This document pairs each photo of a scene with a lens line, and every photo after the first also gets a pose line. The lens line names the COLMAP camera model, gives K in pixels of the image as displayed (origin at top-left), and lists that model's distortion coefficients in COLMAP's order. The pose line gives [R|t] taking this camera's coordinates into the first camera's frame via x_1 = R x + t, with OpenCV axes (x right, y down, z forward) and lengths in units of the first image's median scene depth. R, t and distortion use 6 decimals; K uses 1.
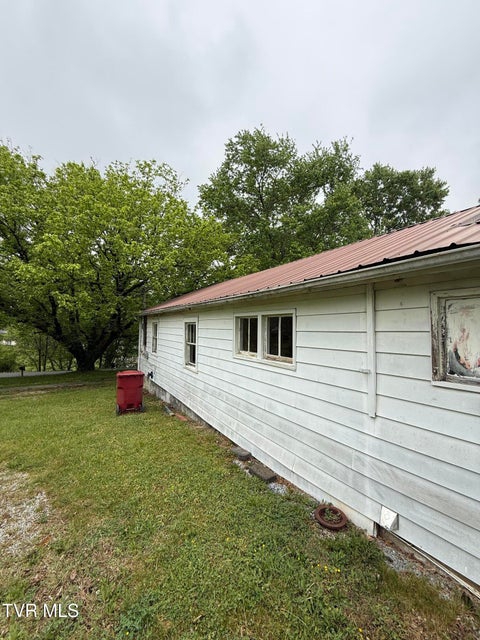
lens RADIAL K [[253.5, 0, 240.6], [0, 253.5, 319.4], [0, 0, 1]] dist [-0.002884, 0.000856]
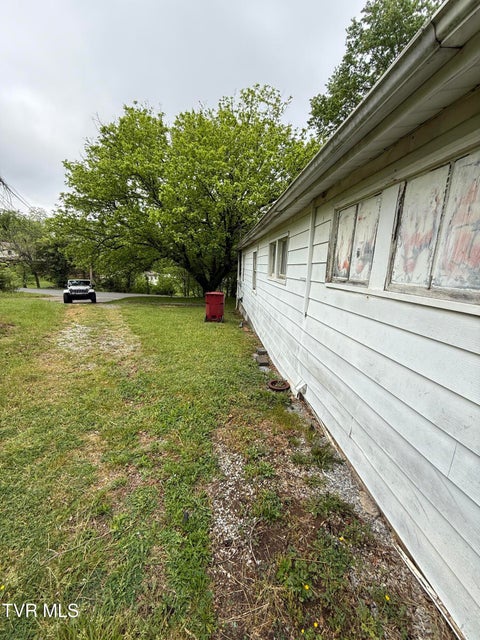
lens RADIAL K [[253.5, 0, 240.7], [0, 253.5, 318.7], [0, 0, 1]] dist [-0.002884, 0.000856]
pose [[0.882015, 0.109079, -0.458423, 0.159707], [0.000030, 0.972826, 0.231536, 0.020825], [0.471222, -0.204232, 0.858044, -0.046483]]
